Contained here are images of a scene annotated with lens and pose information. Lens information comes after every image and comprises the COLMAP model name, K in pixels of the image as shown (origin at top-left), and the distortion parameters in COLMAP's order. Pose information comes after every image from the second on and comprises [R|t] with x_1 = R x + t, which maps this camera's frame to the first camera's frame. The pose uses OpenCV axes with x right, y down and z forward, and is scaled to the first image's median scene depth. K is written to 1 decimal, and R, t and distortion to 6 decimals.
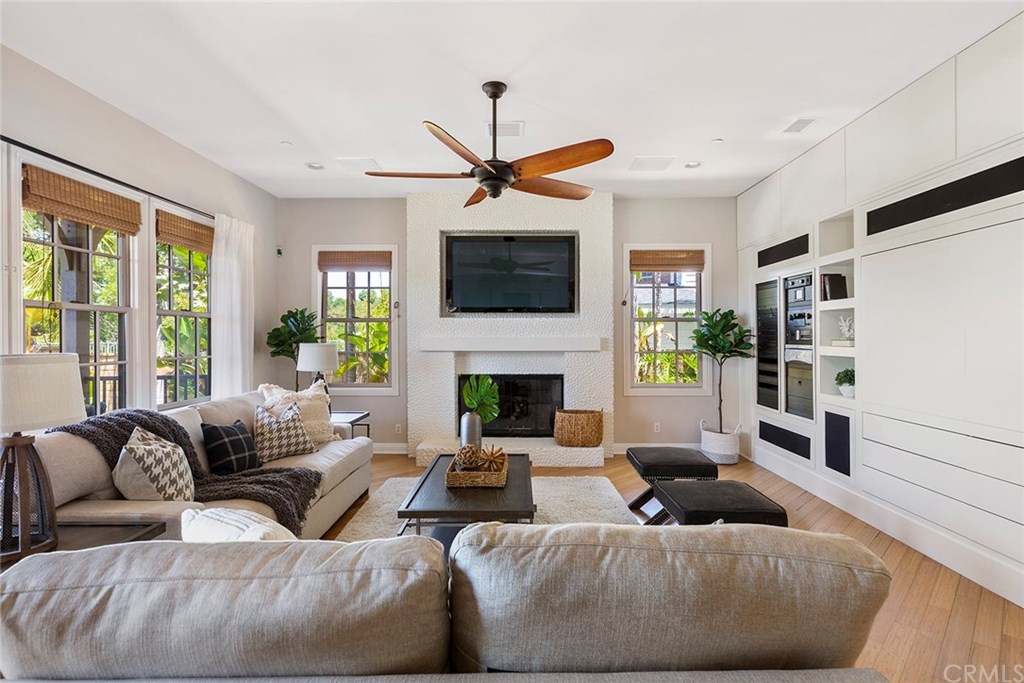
lens RADIAL K [[501.7, 0, 518.5], [0, 501.7, 337.5], [0, 0, 1]] dist [-0.006867, 0.000062]
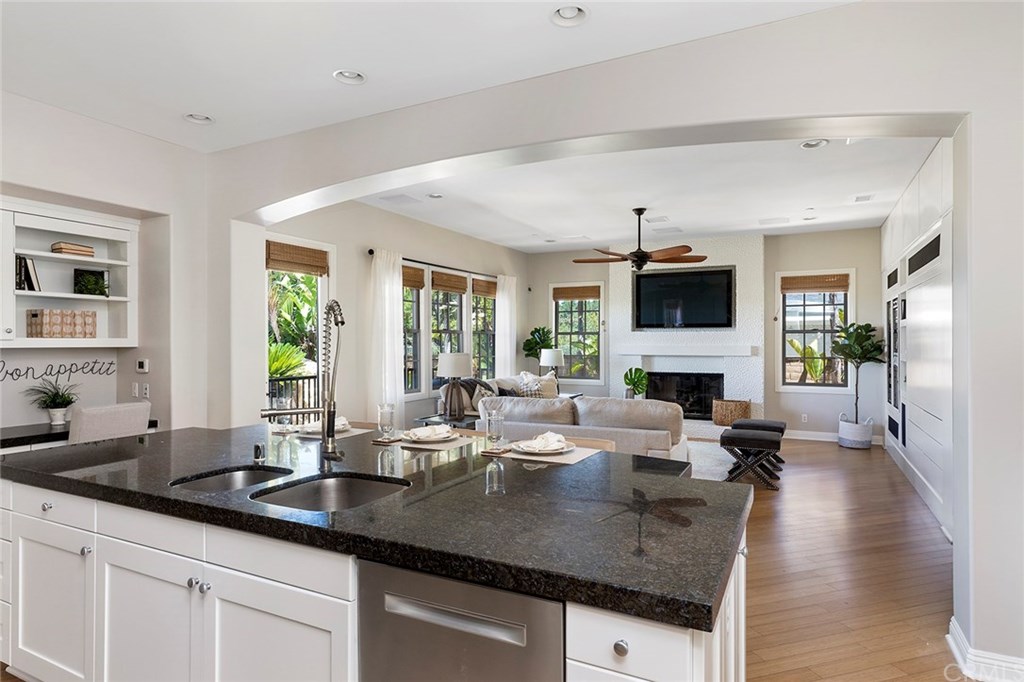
lens RADIAL K [[584.7, 0, 515.4], [0, 584.7, 346.5], [0, 0, 1]] dist [-0.003701, -0.000149]
pose [[0.896584, 0.004583, -0.442849, 0.295759], [-0.000681, 0.999960, 0.008970, -0.012369], [0.442872, -0.007741, 0.896551, -0.667561]]
